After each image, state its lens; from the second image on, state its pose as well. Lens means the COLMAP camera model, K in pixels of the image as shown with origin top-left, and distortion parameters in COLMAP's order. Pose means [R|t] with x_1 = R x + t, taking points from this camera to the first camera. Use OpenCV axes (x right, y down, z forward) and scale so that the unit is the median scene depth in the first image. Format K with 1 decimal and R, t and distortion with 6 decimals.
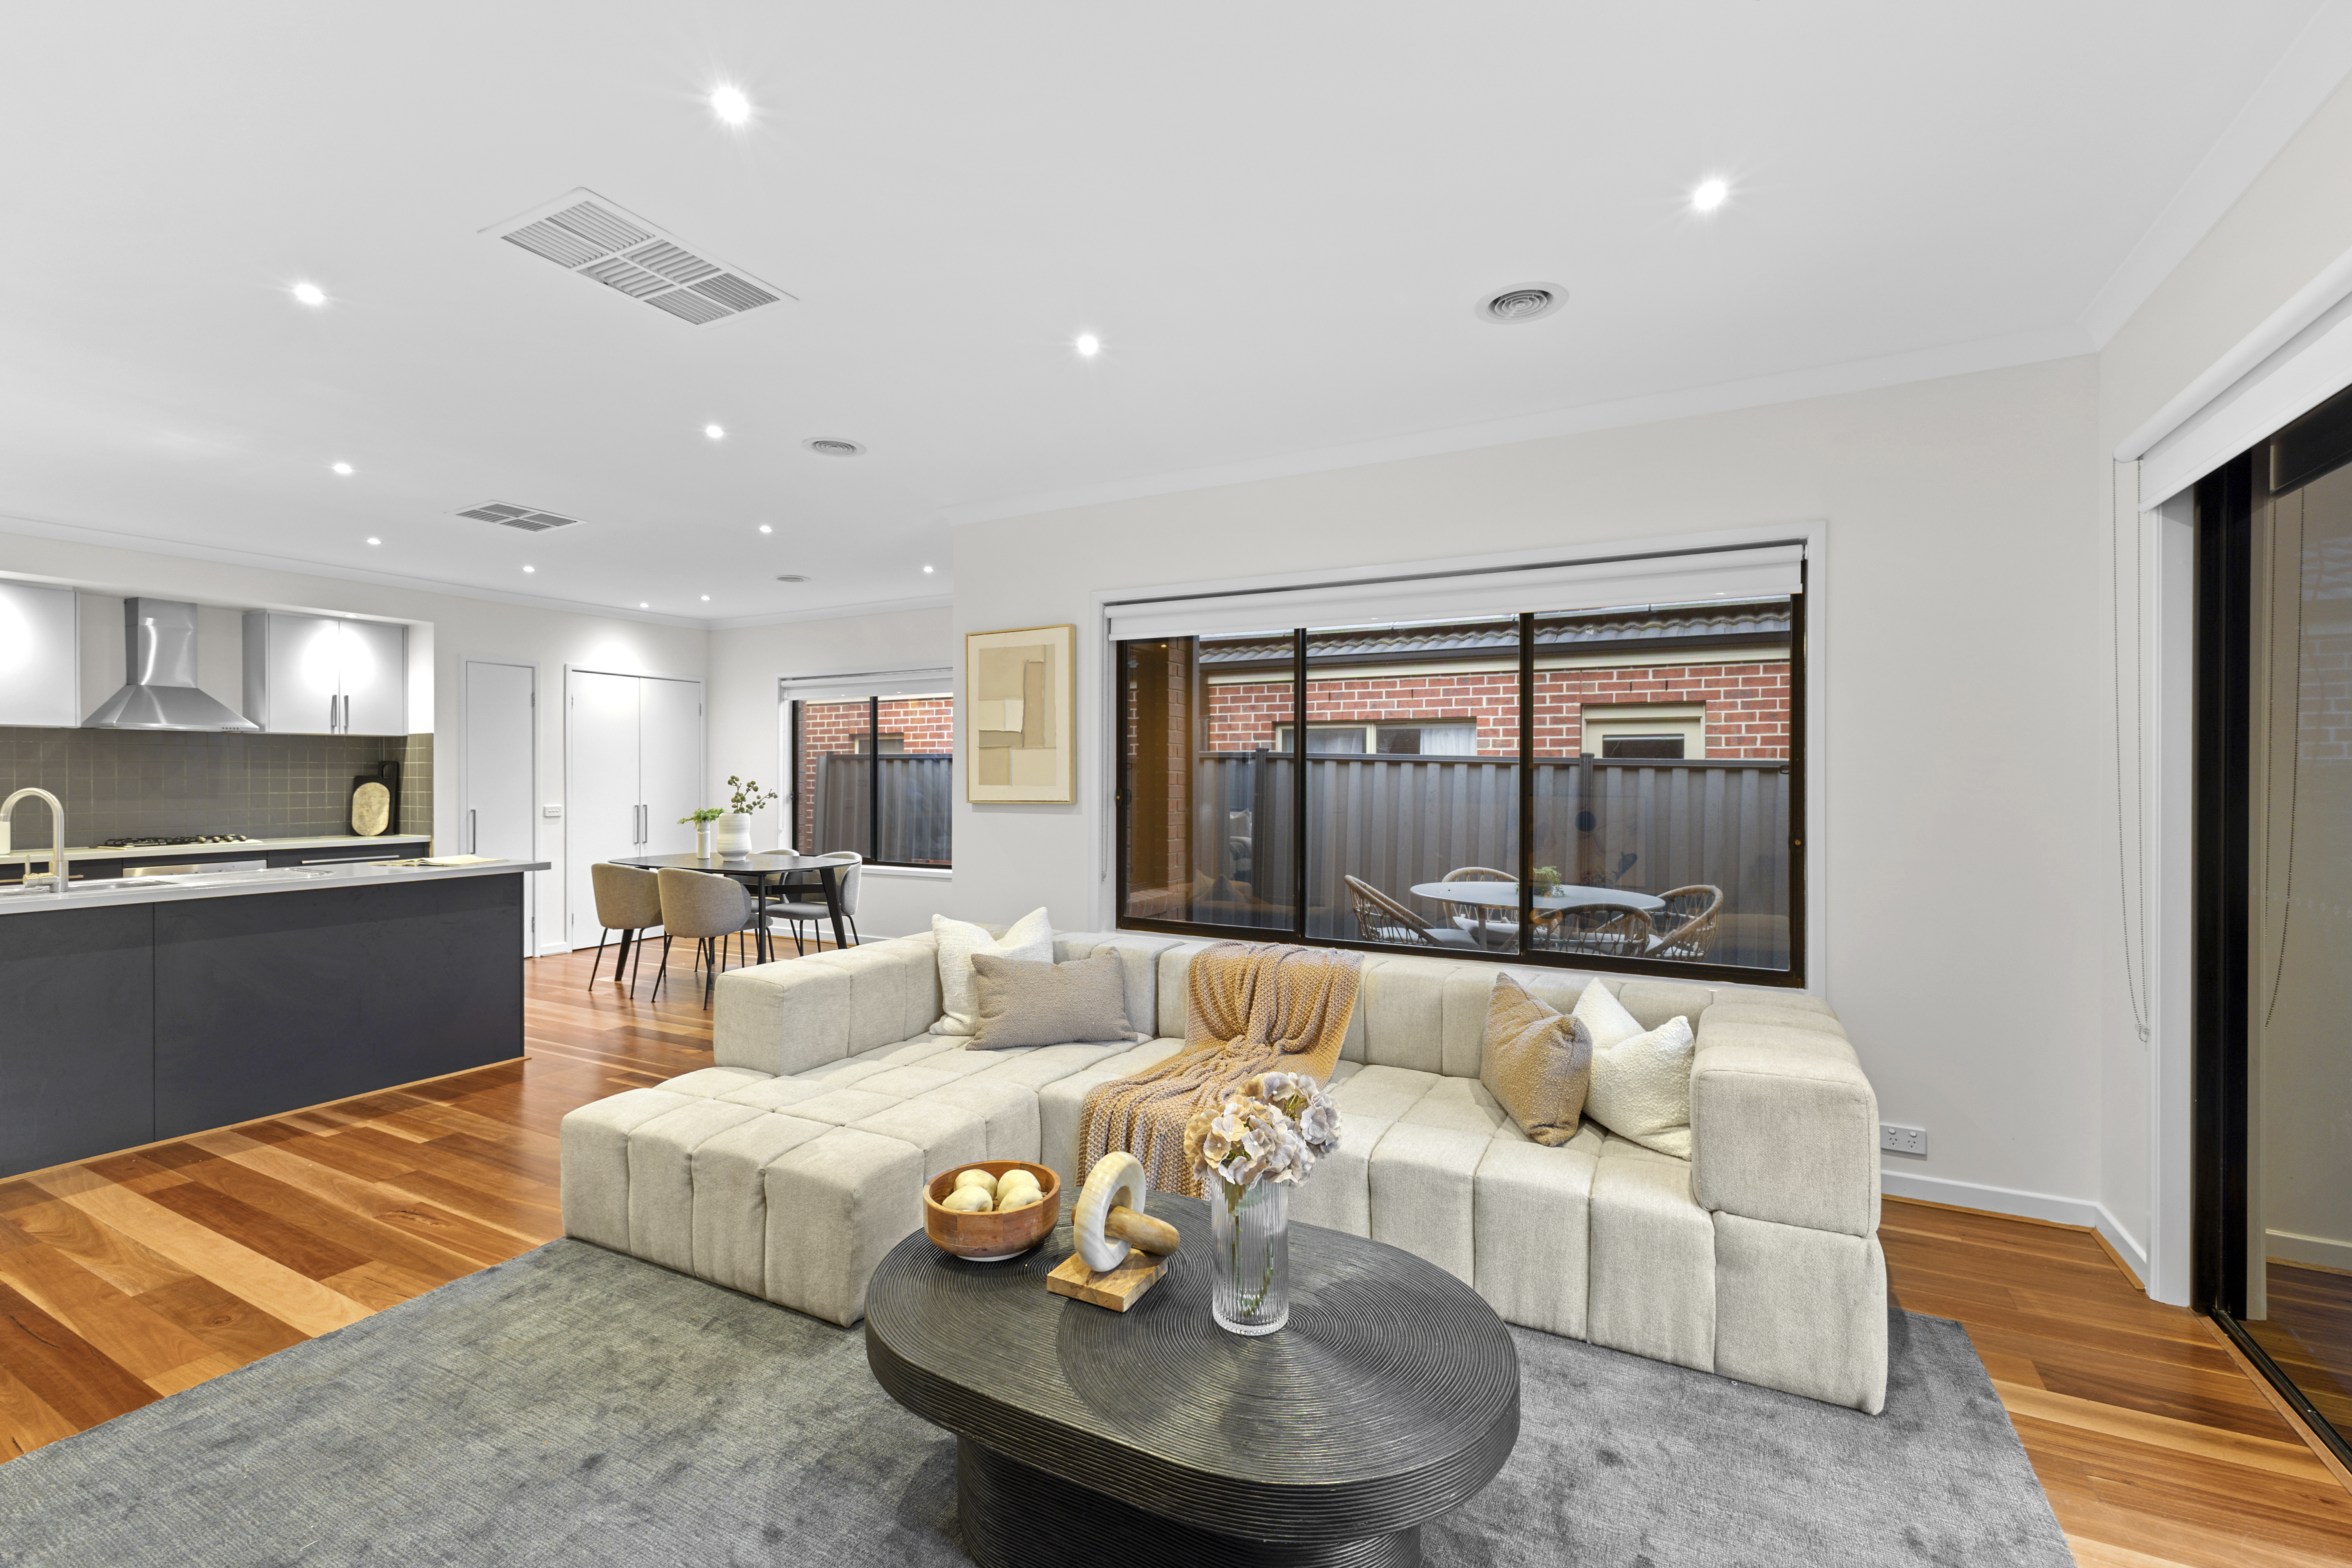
lens RADIAL K [[1010.7, 0, 1177.2], [0, 1010.7, 781.5], [0, 0, 1]] dist [0.015498, -0.003905]
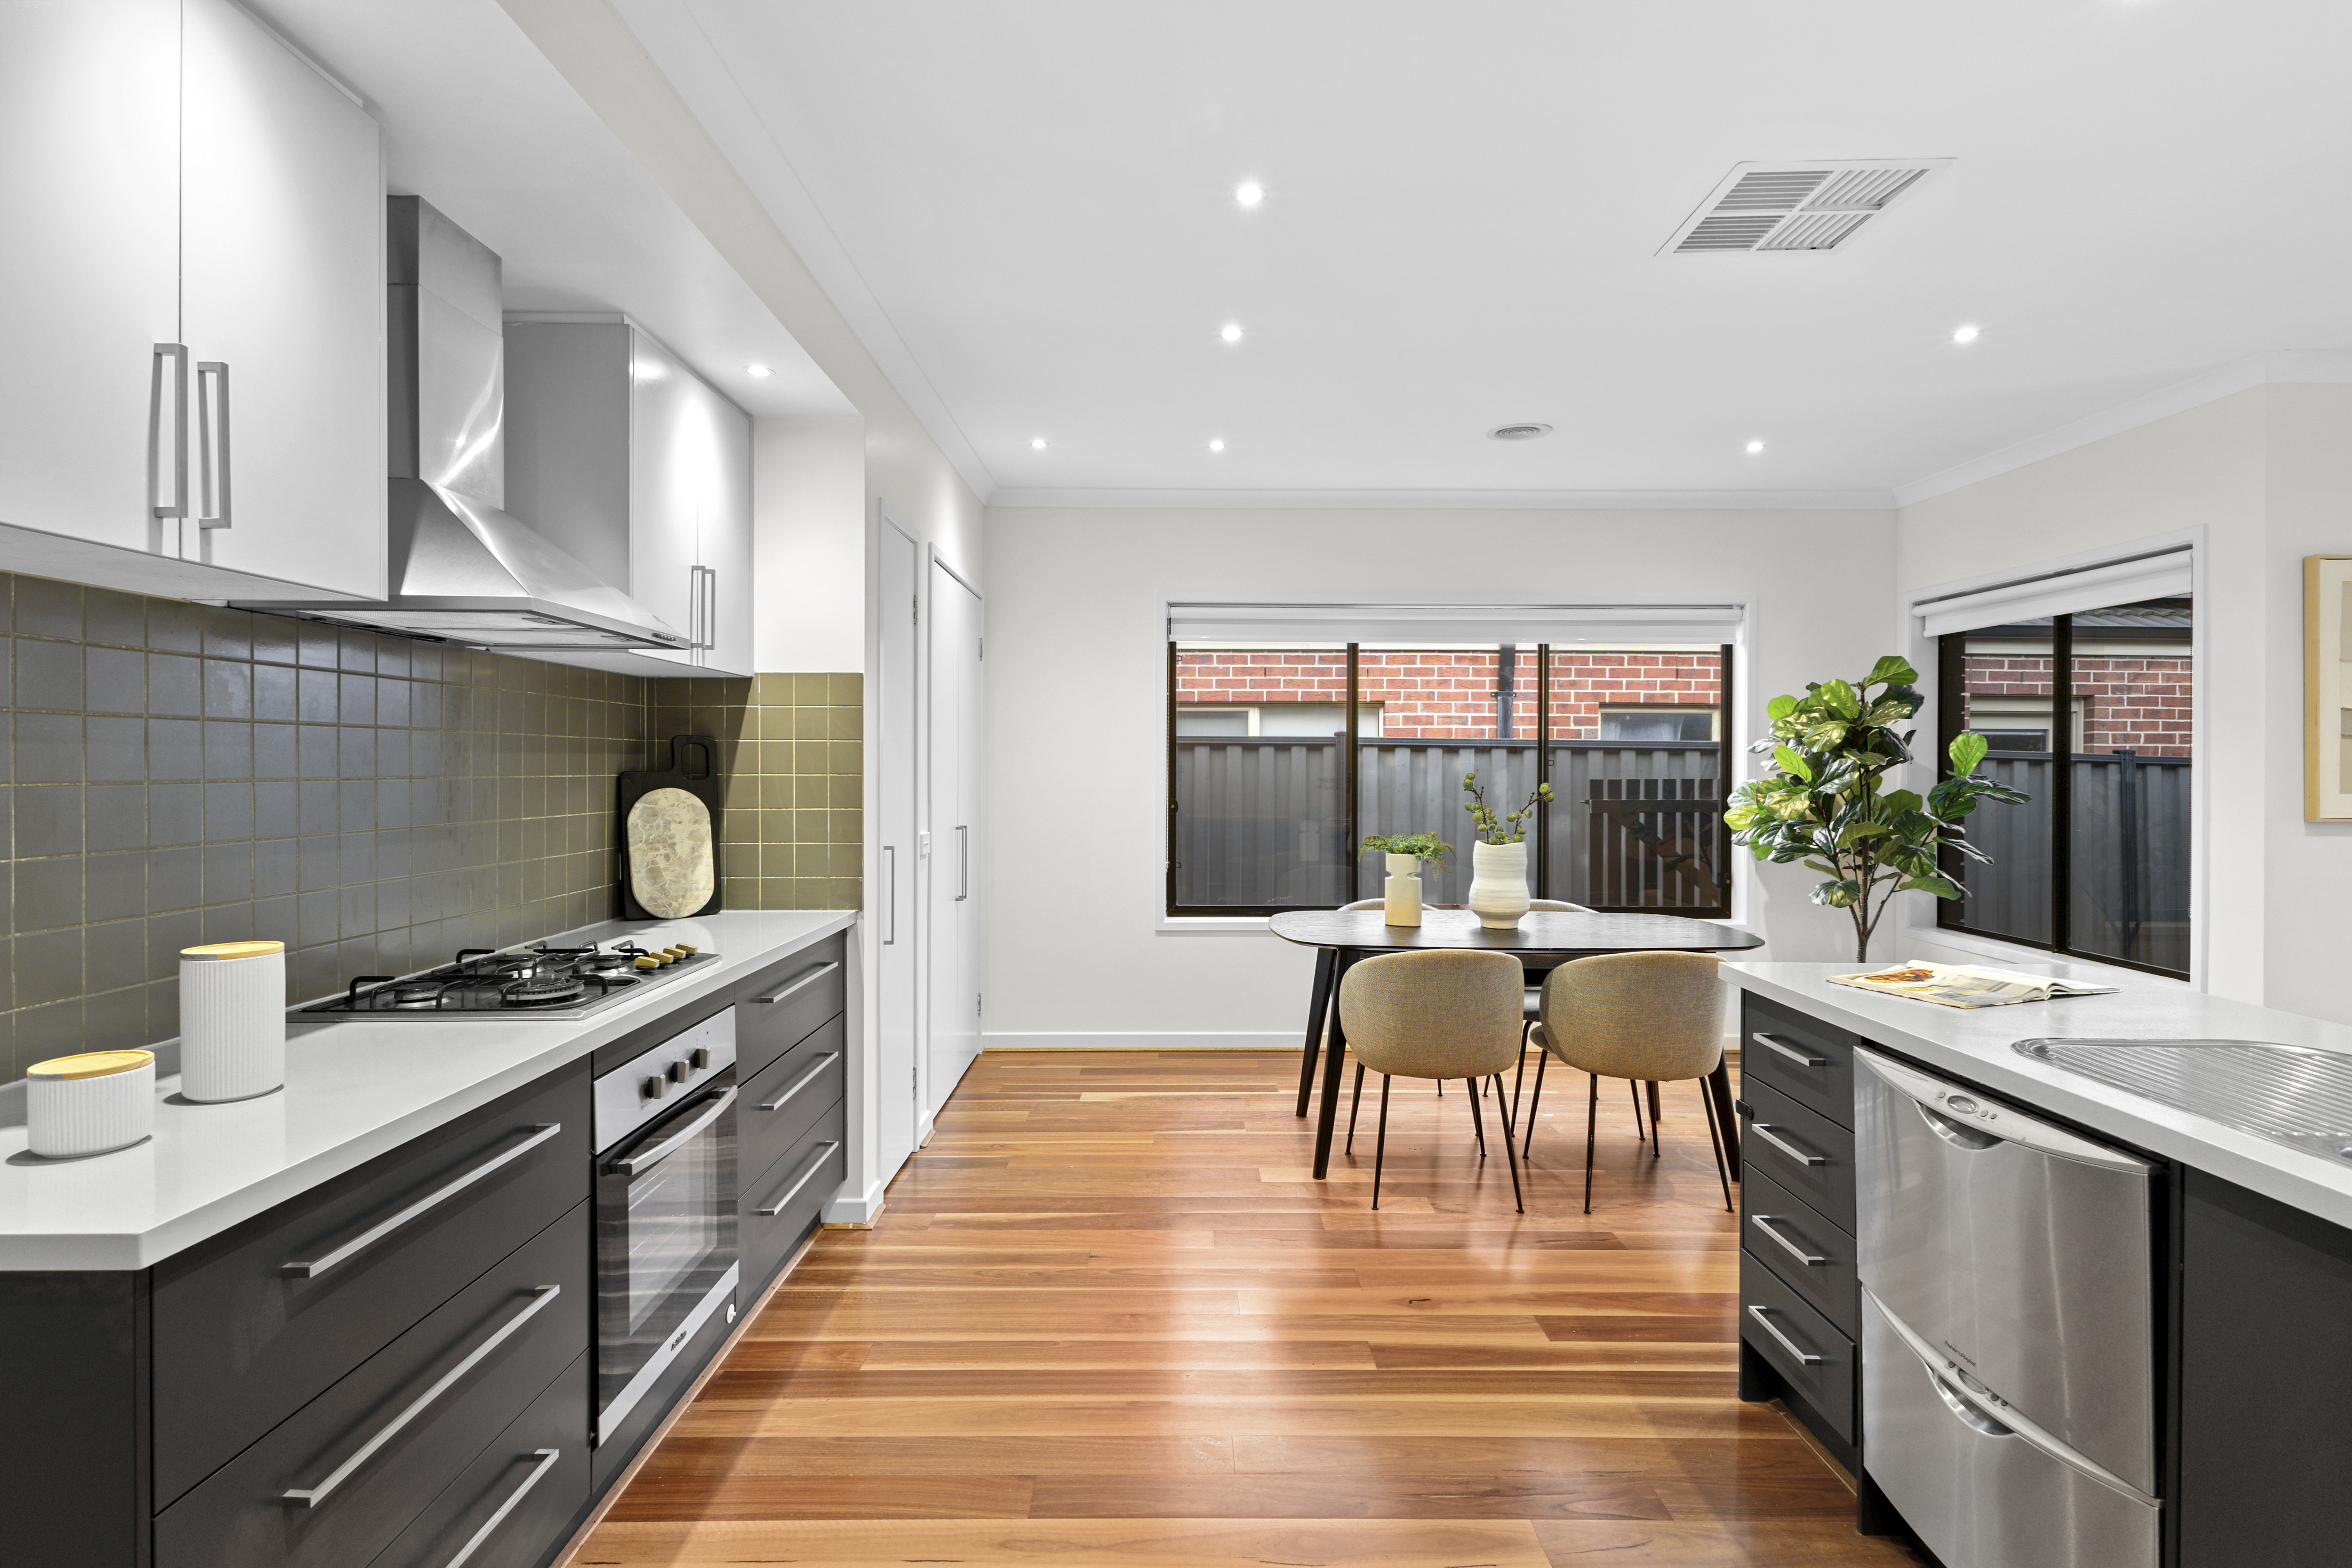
lens RADIAL K [[1160.9, 0, 1172.0], [0, 1160.9, 772.1], [0, 0, 1]] dist [0.003214, 0.000124]
pose [[0.877443, 0.001867, 0.479677, -1.215304], [-0.002476, 0.999997, 0.000637, -0.008882], [-0.479675, -0.001746, 0.877445, 0.713785]]
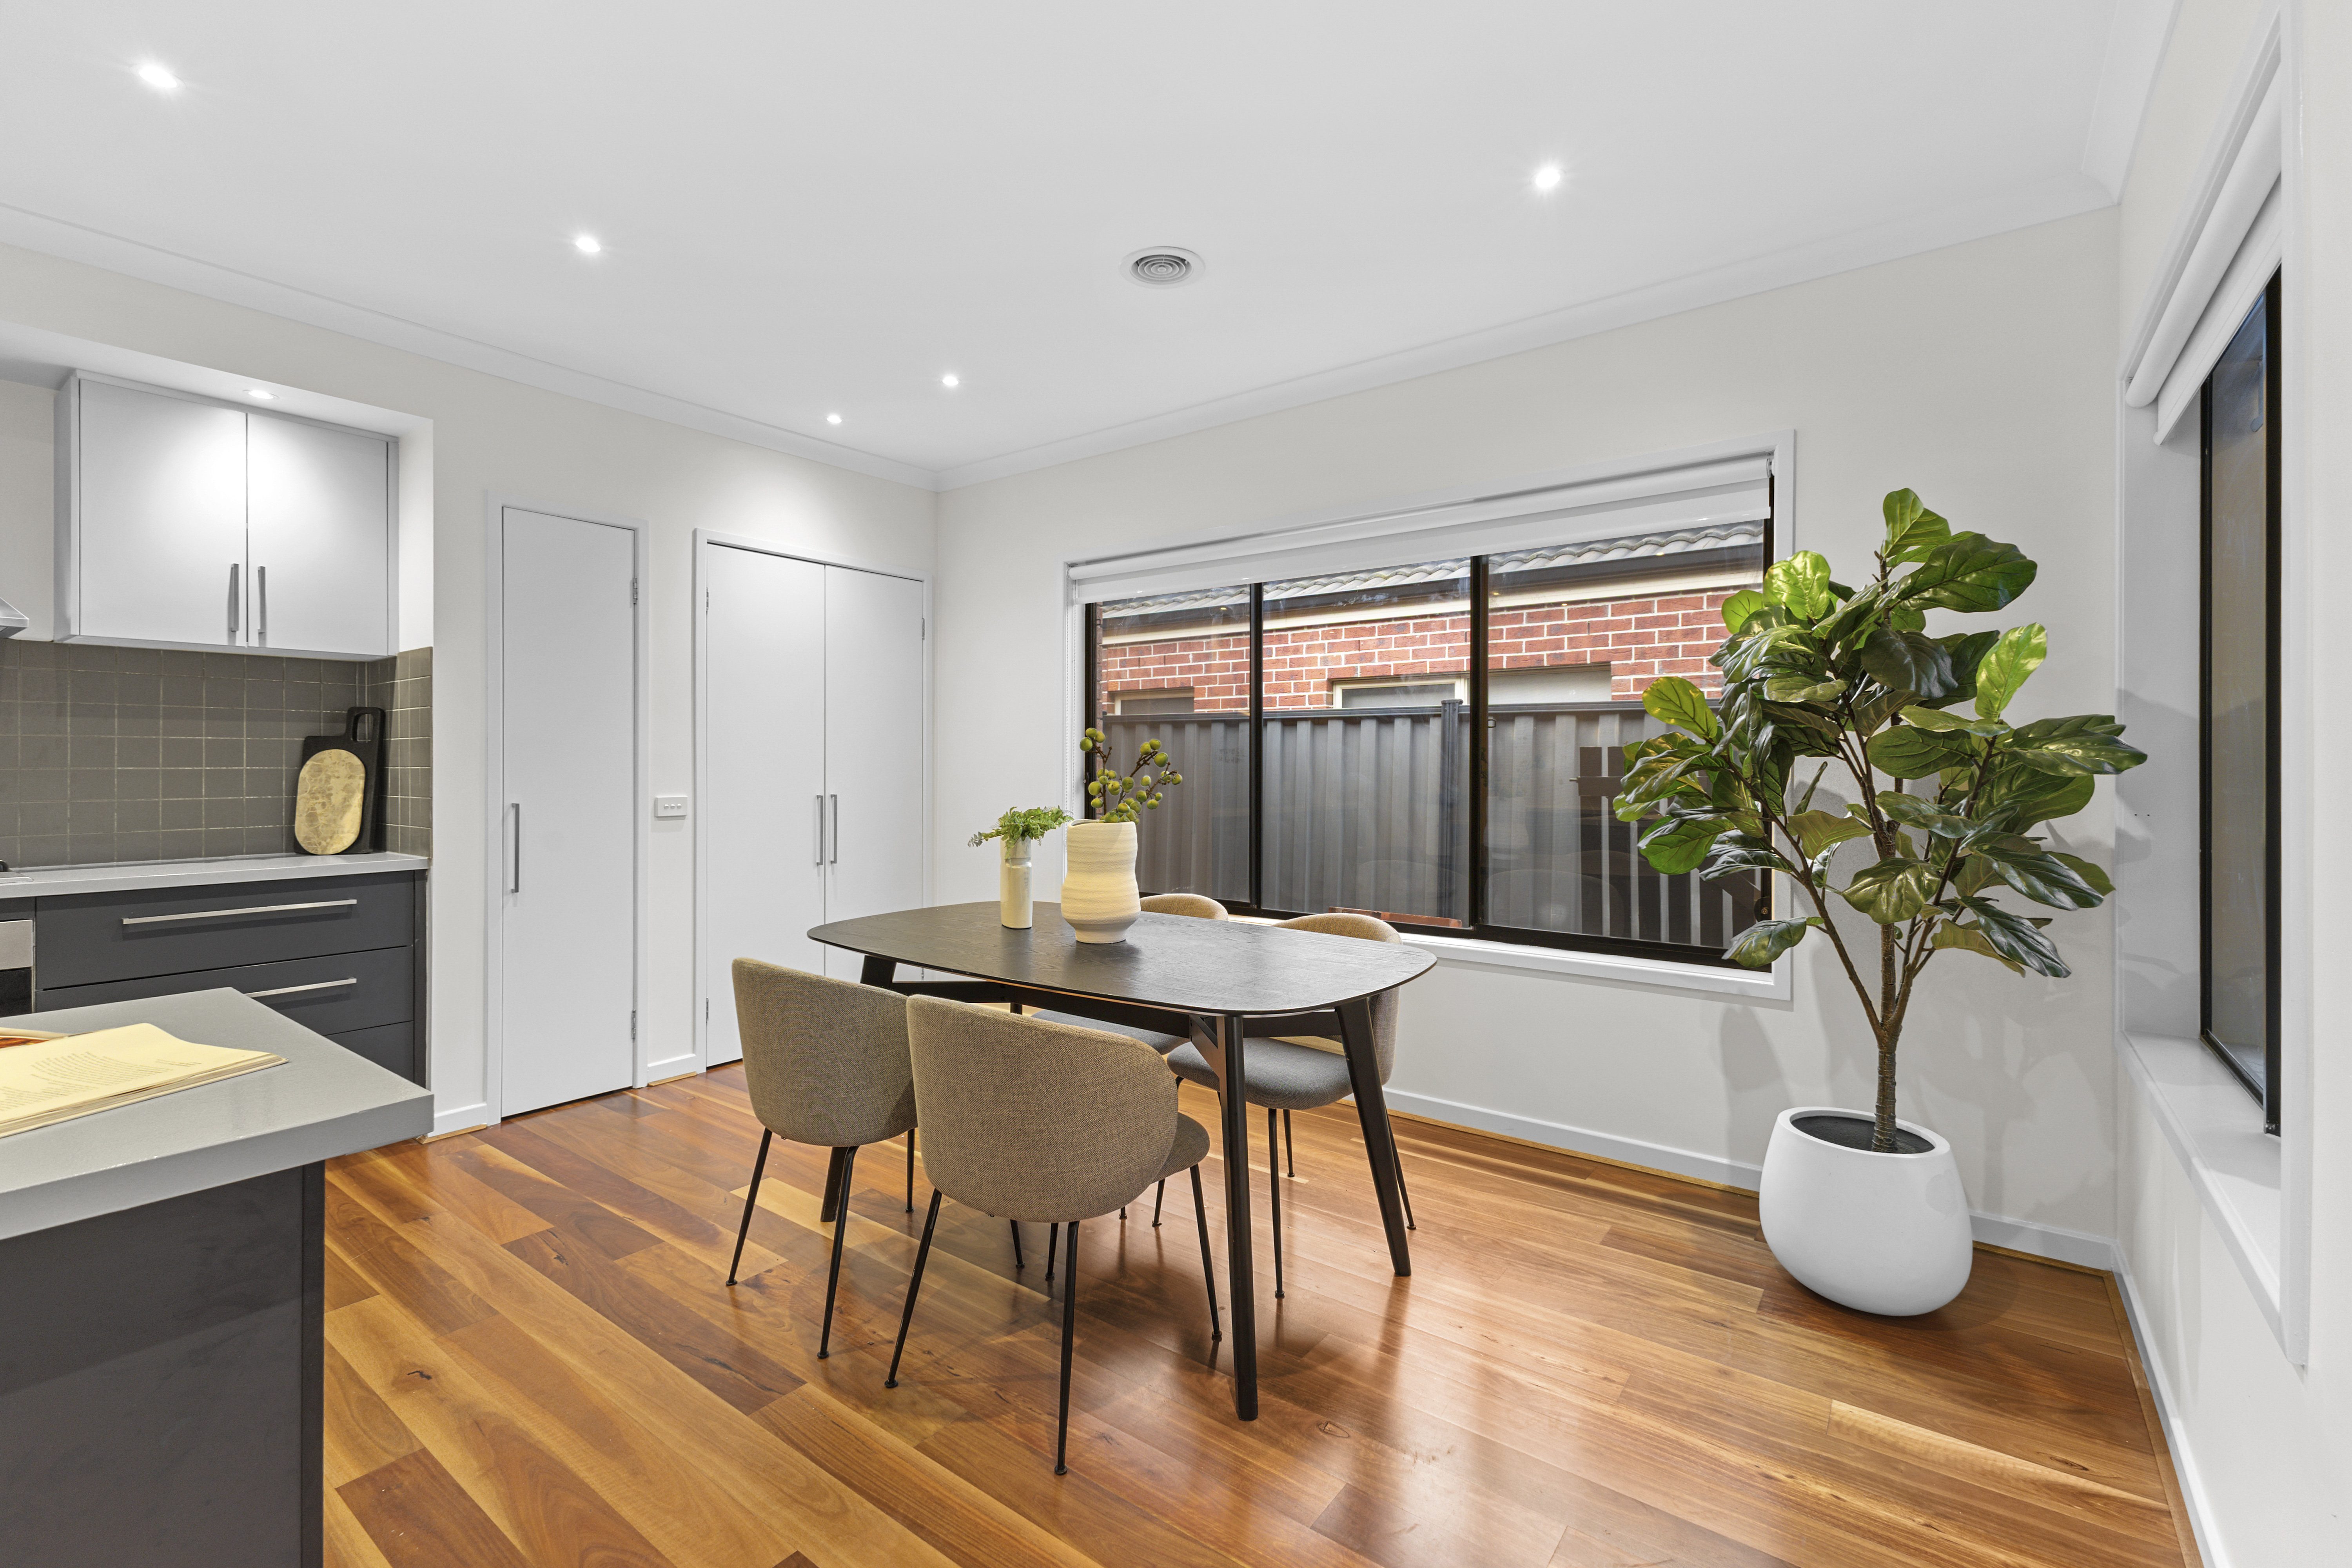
lens RADIAL K [[1010.7, 0, 1179.0], [0, 1010.7, 769.1], [0, 0, 1]] dist [0.015498, -0.003905]
pose [[0.989317, 0.002374, -0.145759, -0.434643], [-0.002334, 0.999997, 0.000444, 0.014165], [0.145759, -0.000099, 0.989320, 0.811101]]
